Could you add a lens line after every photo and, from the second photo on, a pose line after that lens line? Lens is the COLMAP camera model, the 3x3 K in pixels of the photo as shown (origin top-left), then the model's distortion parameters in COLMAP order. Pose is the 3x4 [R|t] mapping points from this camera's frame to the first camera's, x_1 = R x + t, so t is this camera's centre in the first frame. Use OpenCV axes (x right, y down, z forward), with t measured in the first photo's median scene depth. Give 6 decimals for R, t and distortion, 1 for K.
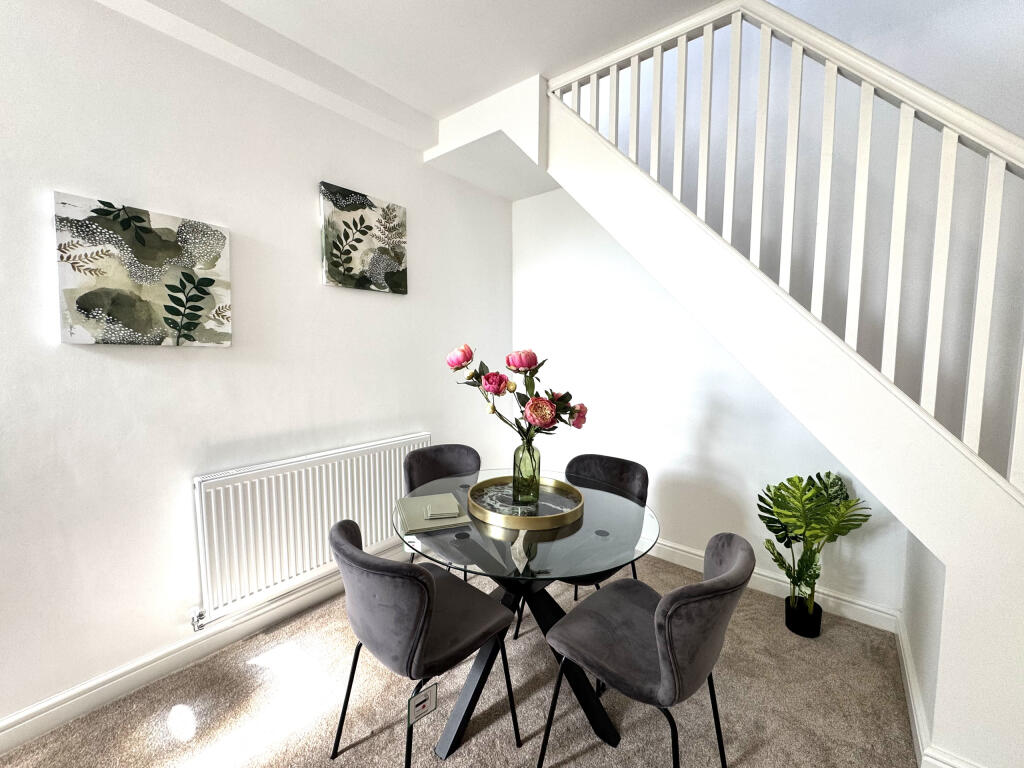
lens RADIAL K [[411.3, 0, 512.0], [0, 411.3, 384.0], [0, 0, 1]] dist [-0.002971, -0.000234]
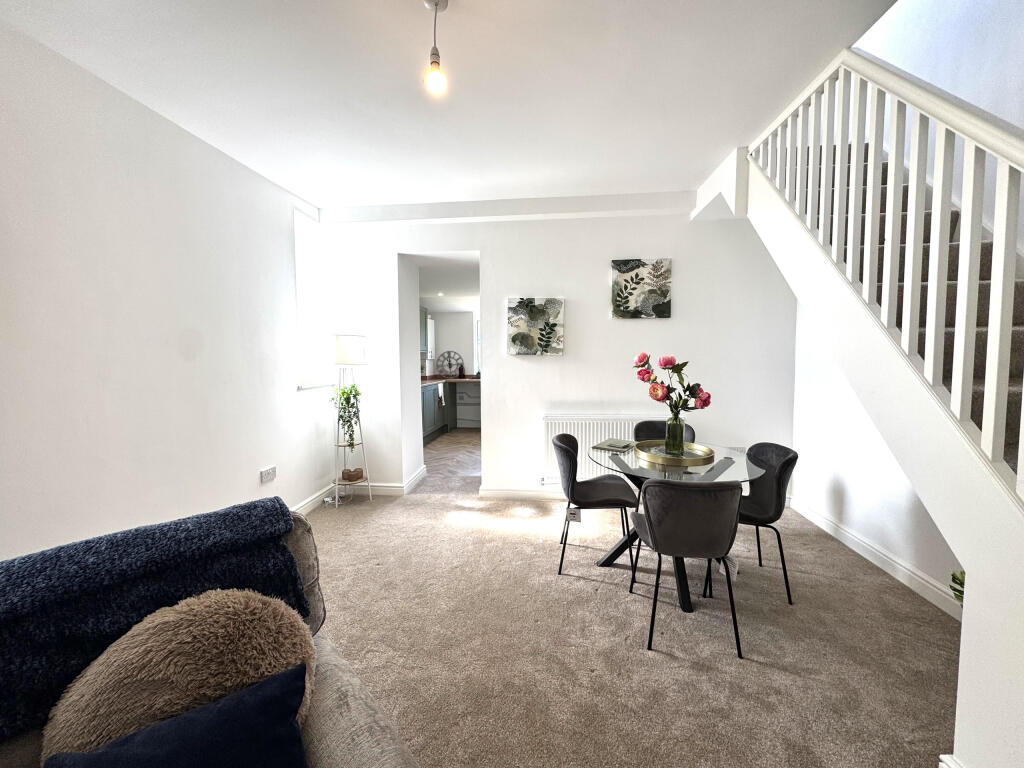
lens RADIAL K [[411.3, 0, 512.0], [0, 411.3, 384.0], [0, 0, 1]] dist [-0.002971, -0.000234]
pose [[0.548719, 0.050270, -0.834494, 0.820291], [-0.063841, 0.997795, 0.018129, 0.029745], [0.833566, 0.043328, 0.550719, -0.309374]]
